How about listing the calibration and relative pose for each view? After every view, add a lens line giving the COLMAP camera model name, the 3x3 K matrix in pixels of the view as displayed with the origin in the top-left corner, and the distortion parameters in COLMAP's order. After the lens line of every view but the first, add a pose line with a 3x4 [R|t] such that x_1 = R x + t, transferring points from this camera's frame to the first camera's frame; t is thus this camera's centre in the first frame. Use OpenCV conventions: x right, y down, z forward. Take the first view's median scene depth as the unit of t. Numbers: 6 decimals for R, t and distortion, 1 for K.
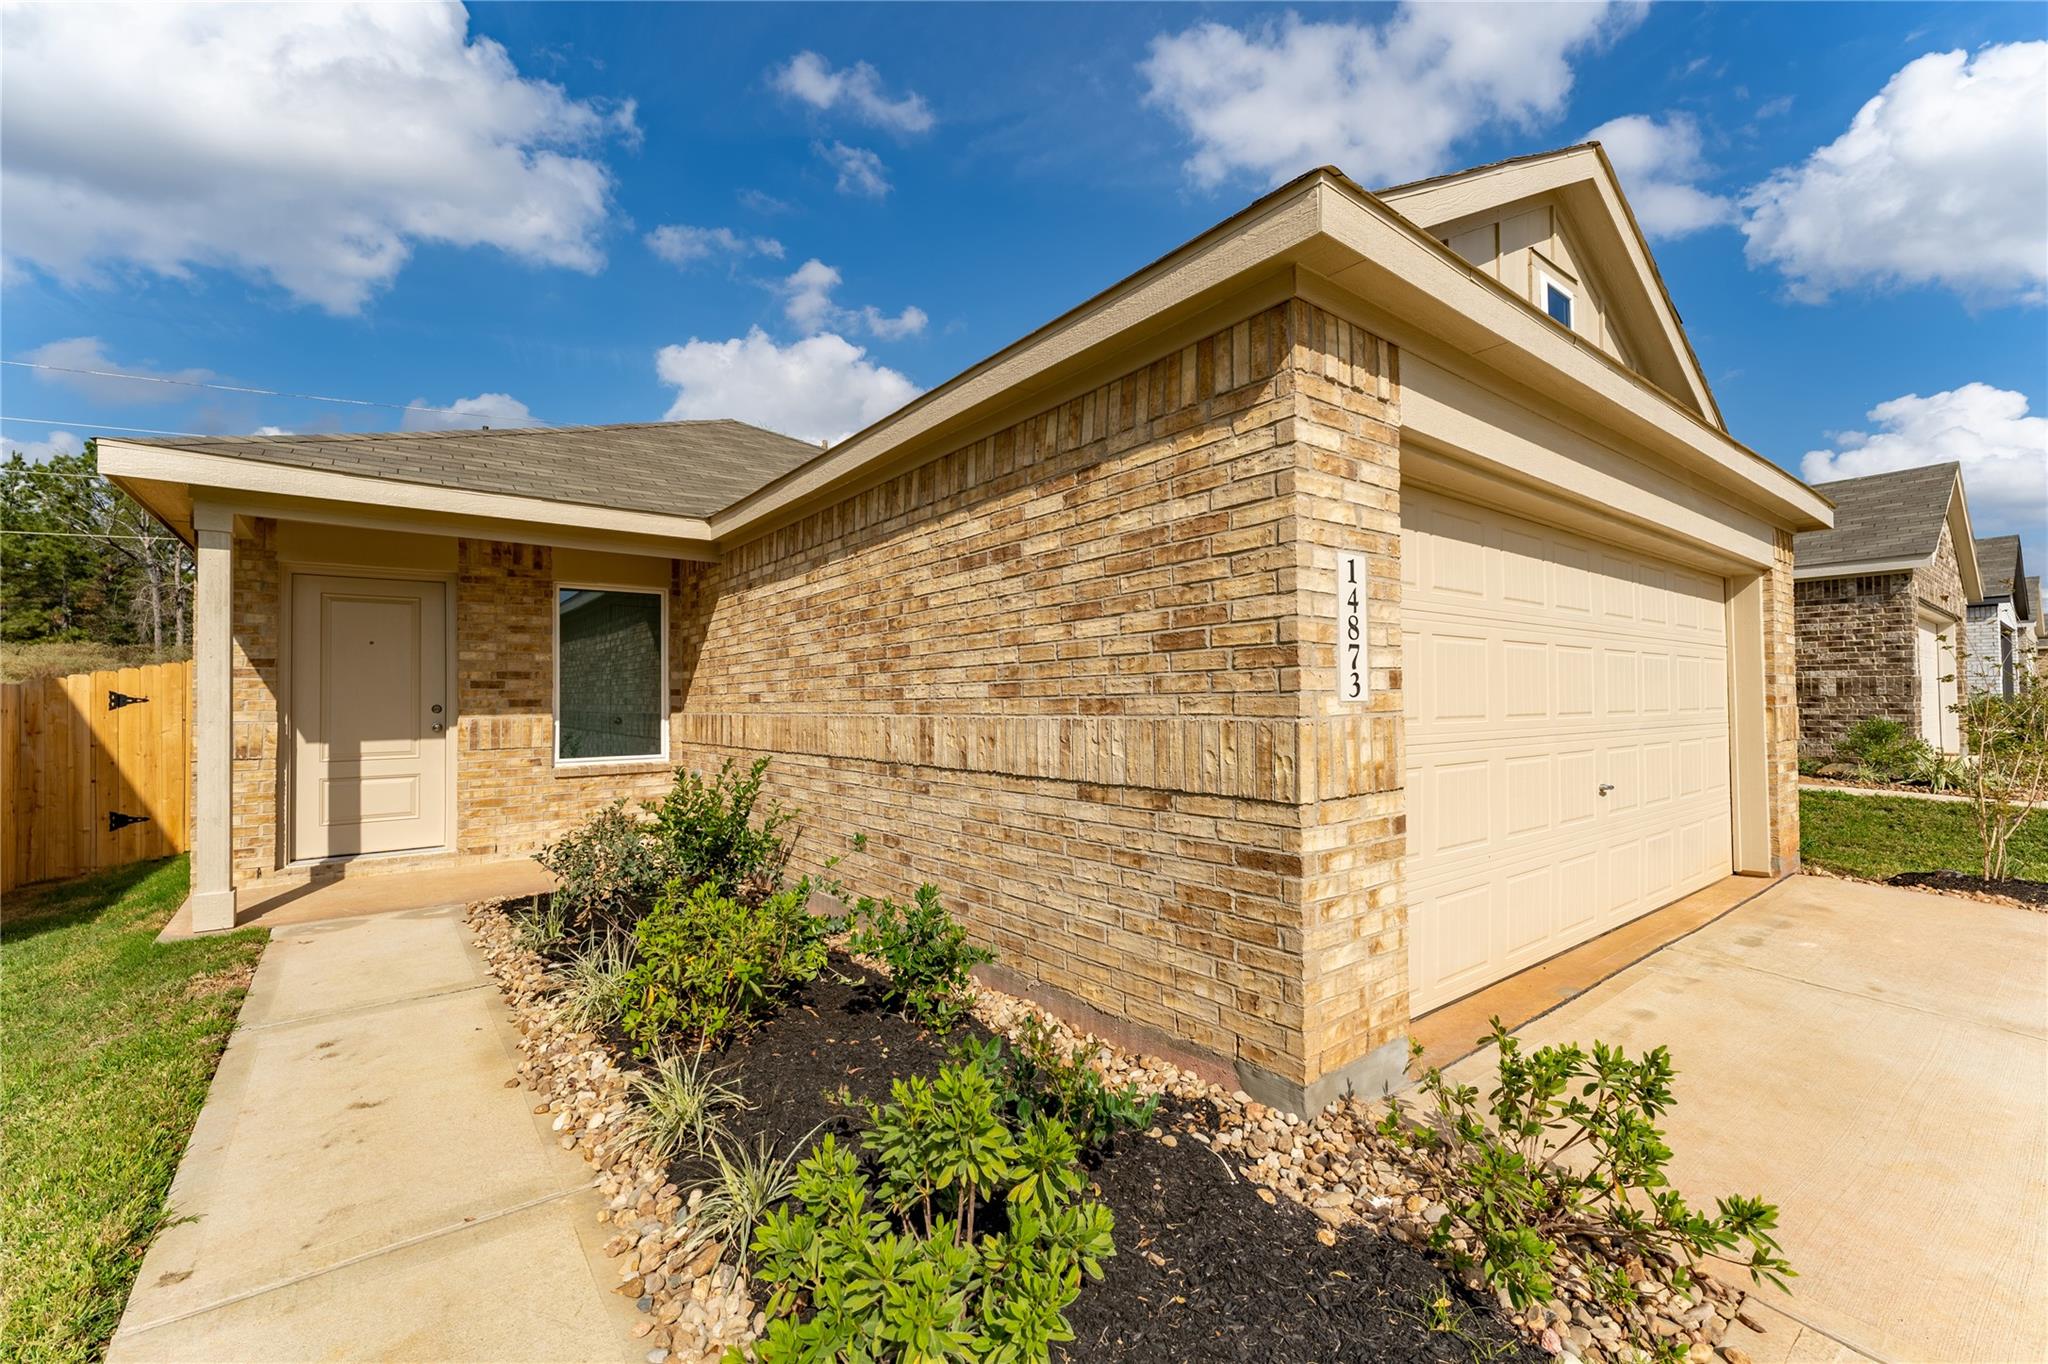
lens RADIAL K [[874.9, 0, 1057.1], [0, 874.9, 684.5], [0, 0, 1]] dist [-0.002229, -0.000431]
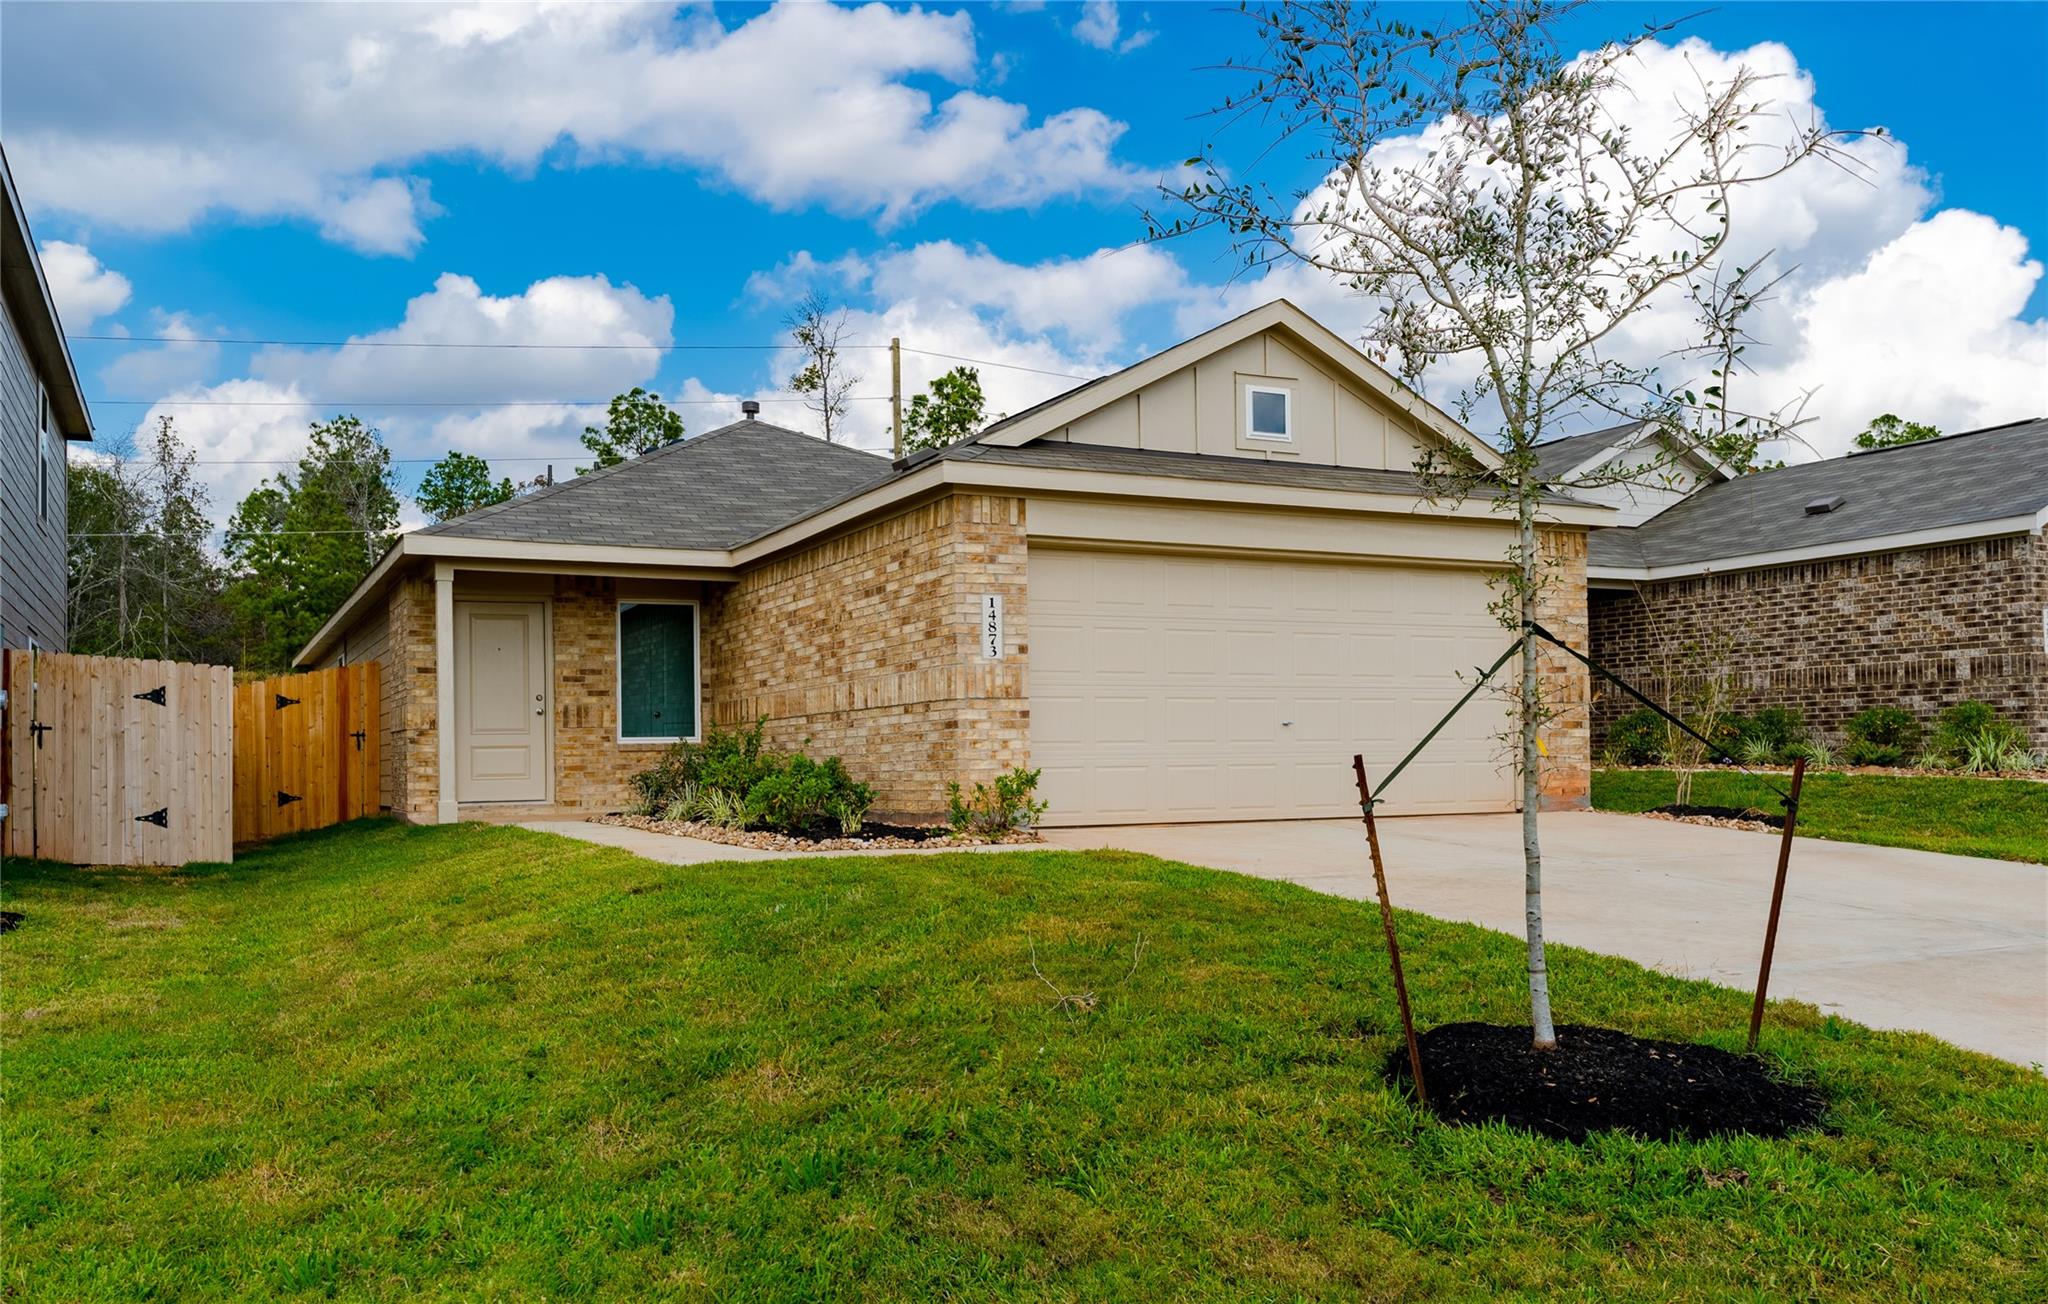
lens RADIAL K [[1631.3, 0, 1020.1], [0, 1631.3, 687.3], [0, 0, 1]] dist [-0.004032, 0.001897]
pose [[0.979275, -0.017364, -0.201792, 0.686421], [0.013053, 0.999658, -0.022672, 0.104358], [0.202116, 0.019568, 0.979166, -1.729382]]
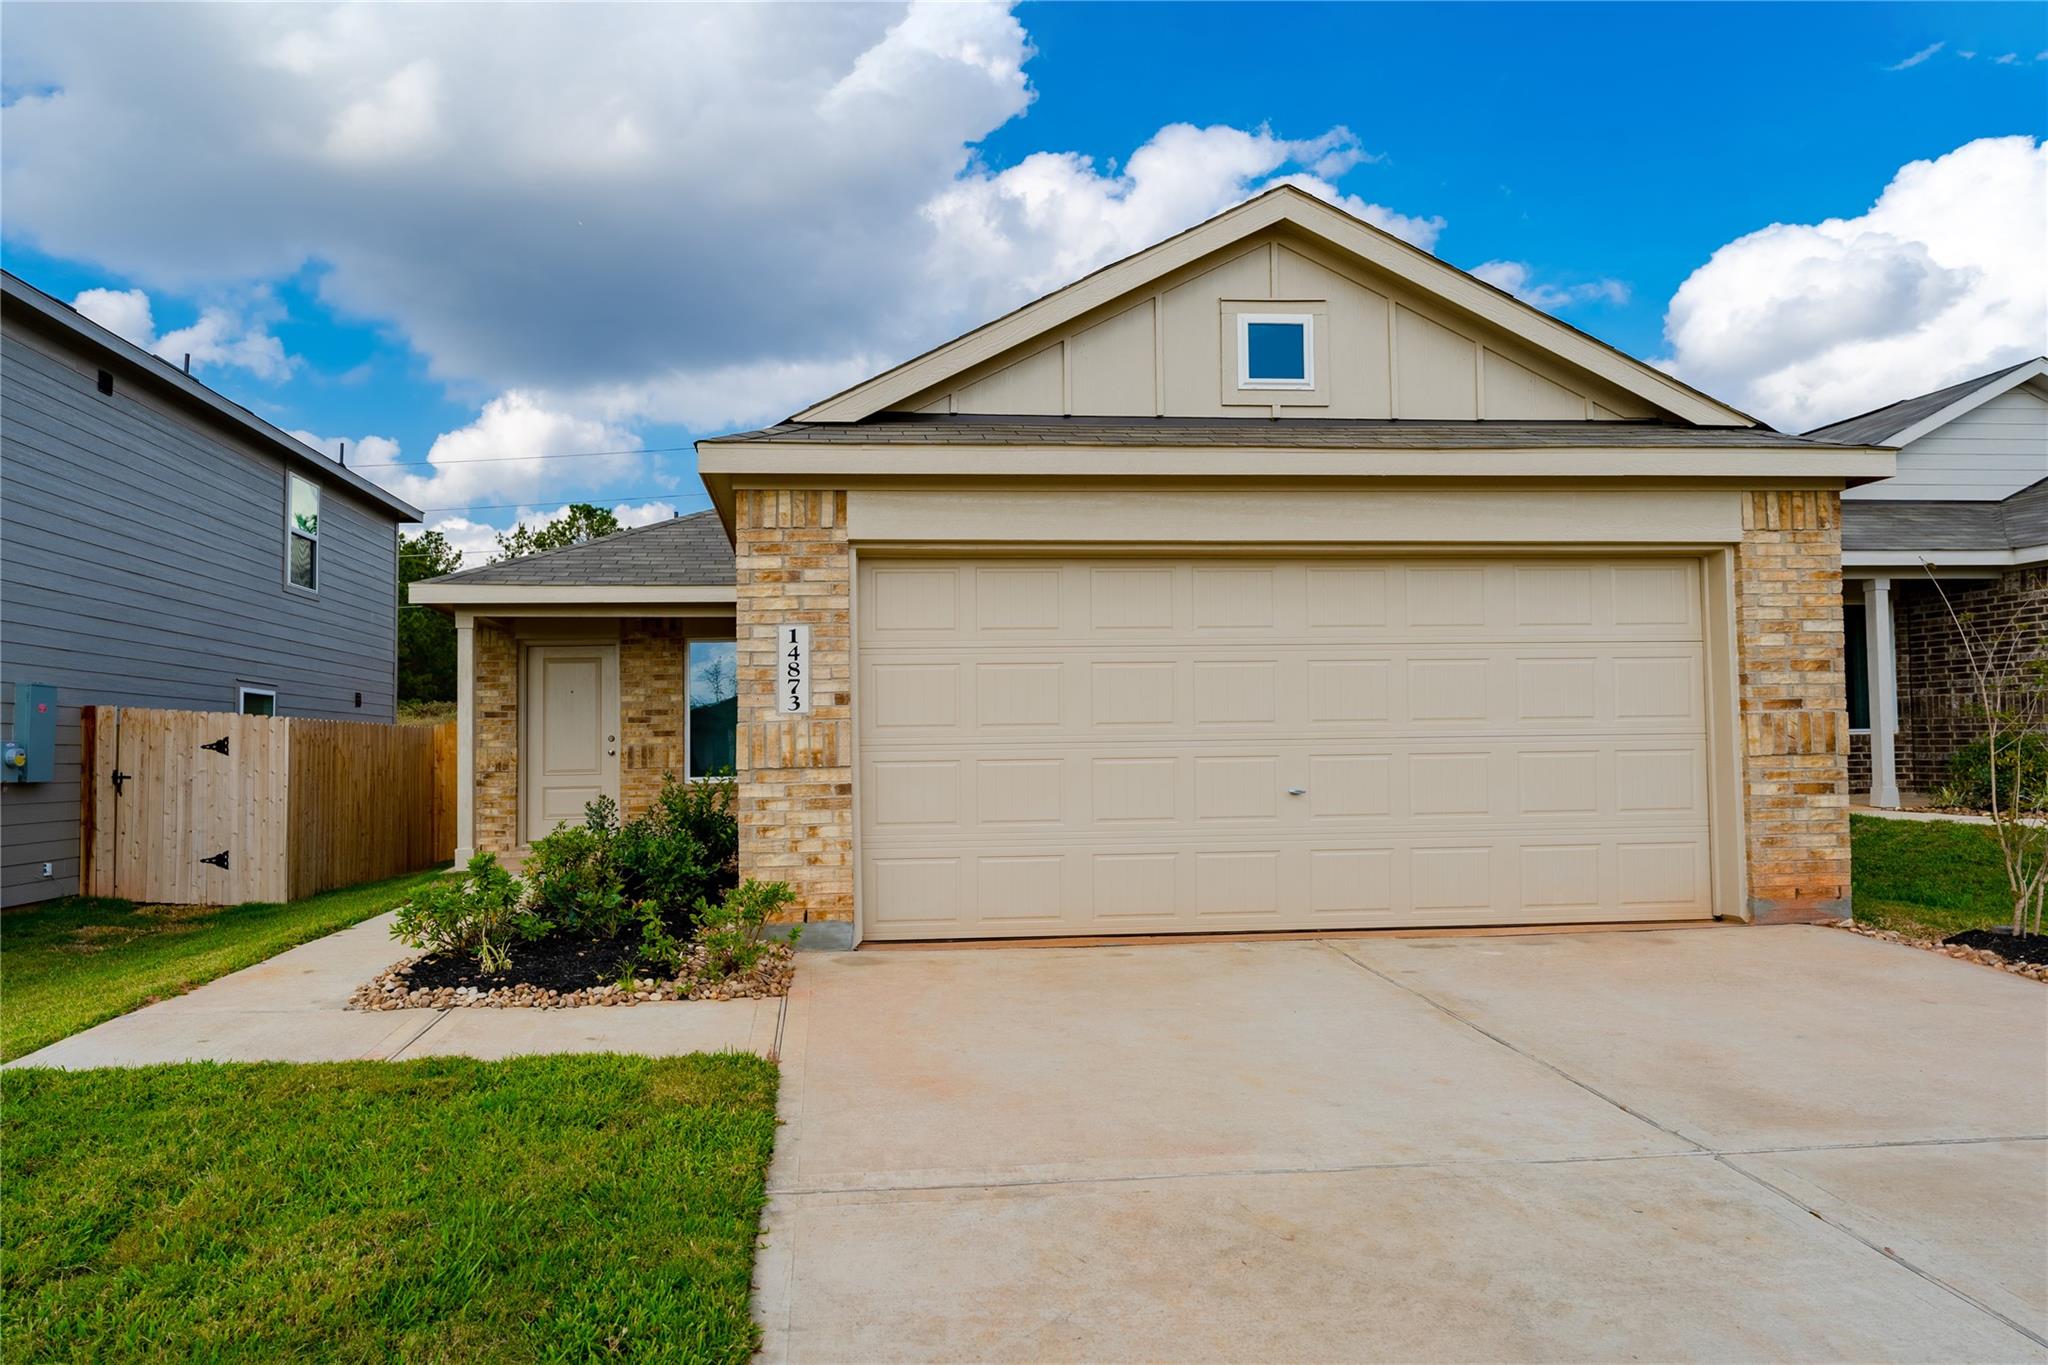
lens RADIAL K [[1197.7, 0, 940.1], [0, 1197.7, 700.8], [0, 0, 1]] dist [0.003372, -0.003848]
pose [[0.828666, -0.027711, -0.559057, 0.997643], [0.020304, 0.999605, -0.019452, 0.024911], [0.559375, 0.004769, 0.828901, -0.407947]]
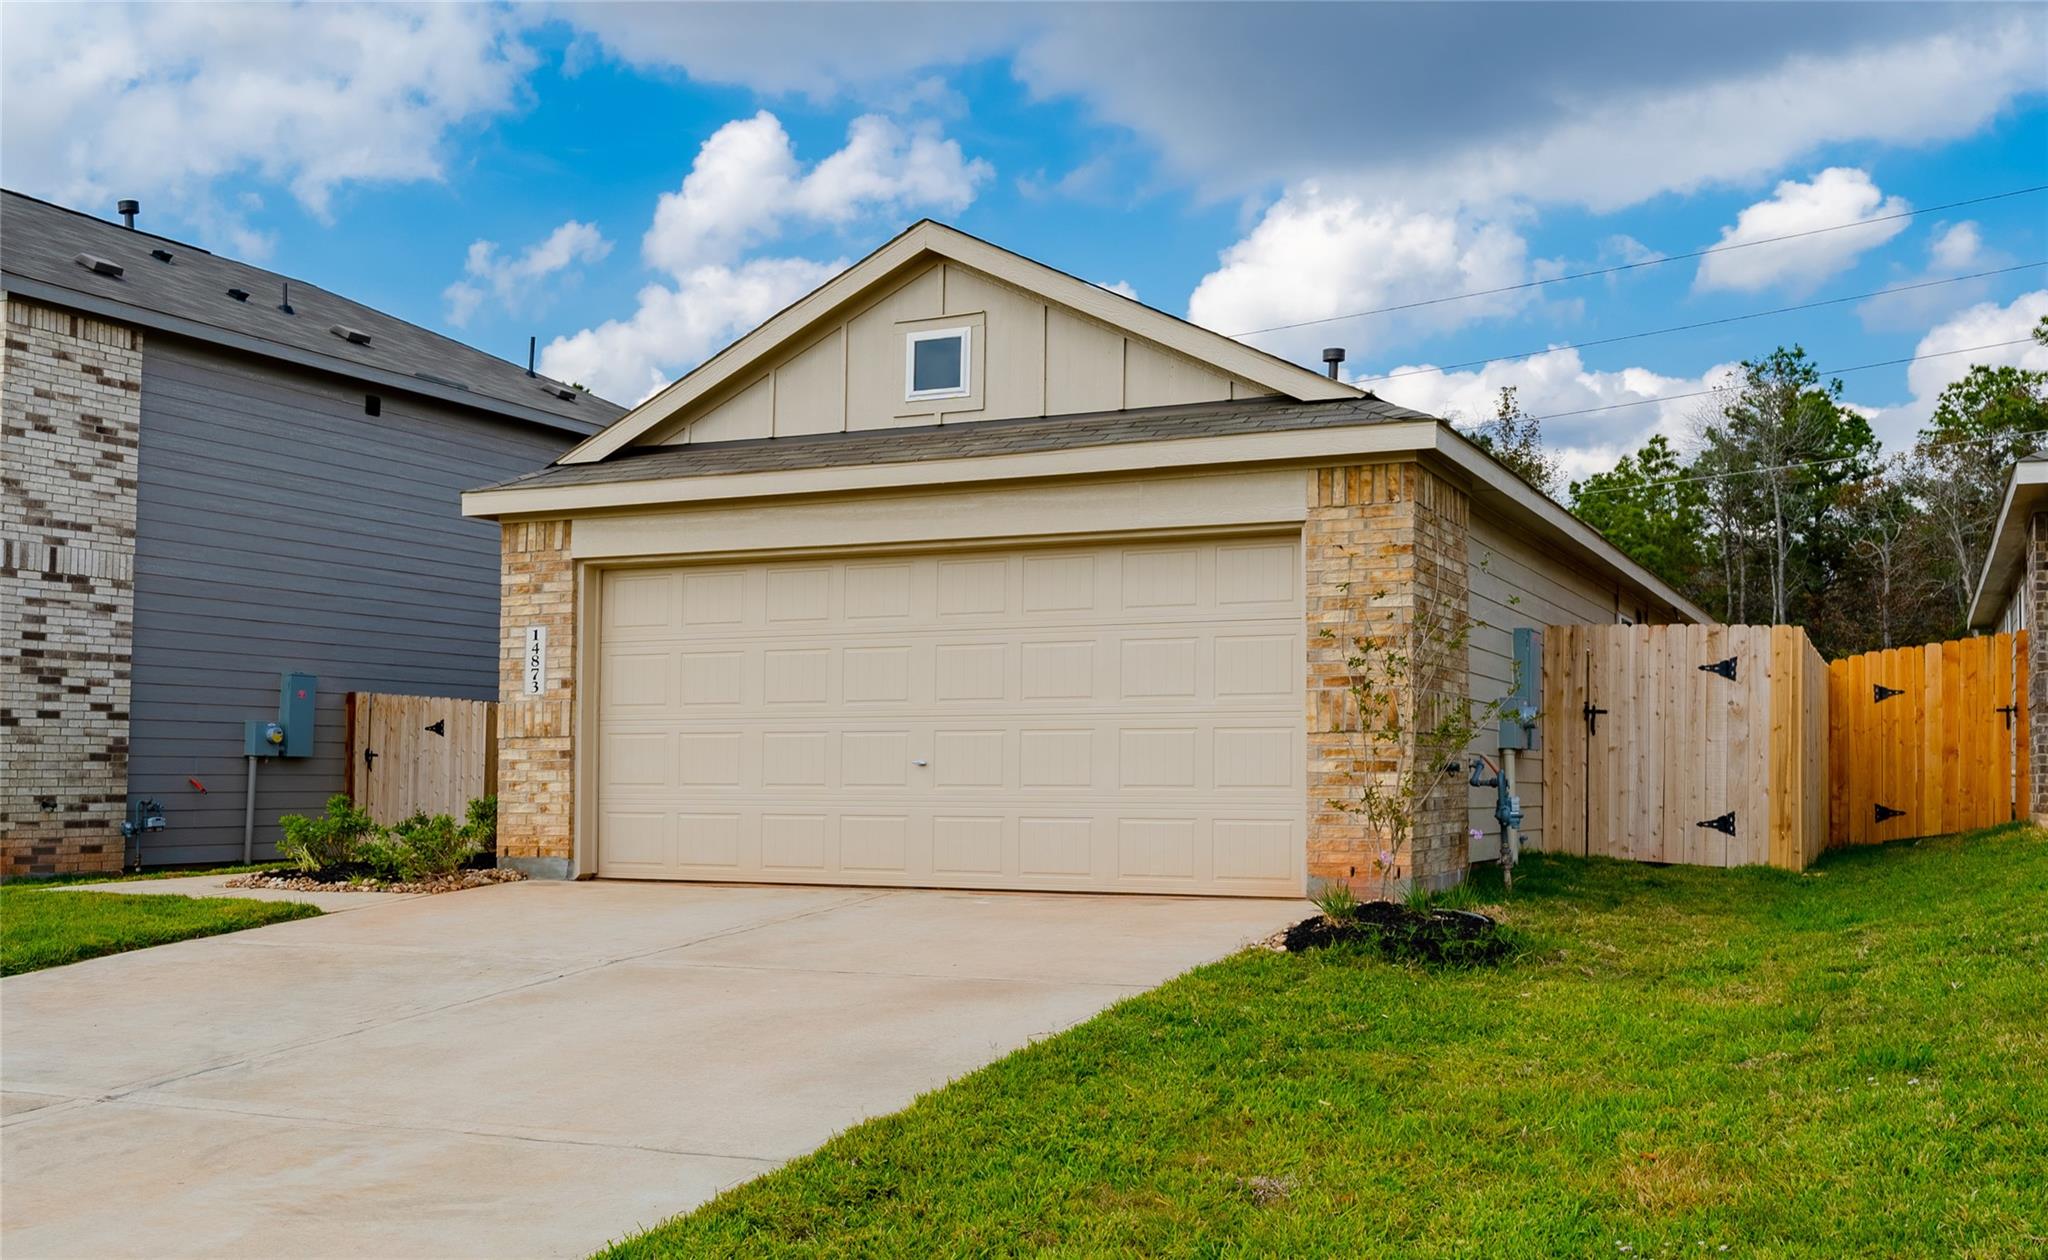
lens RADIAL K [[1954.4, 0, 1024.0], [0, 1954.4, 630.0], [0, 0, 1]] dist [-0.000295, 0.002372]
pose [[0.459618, -0.055774, -0.886364, 2.795834], [0.017369, 0.998400, -0.053818, 0.075752], [0.887947, 0.009340, 0.459851, -0.086956]]
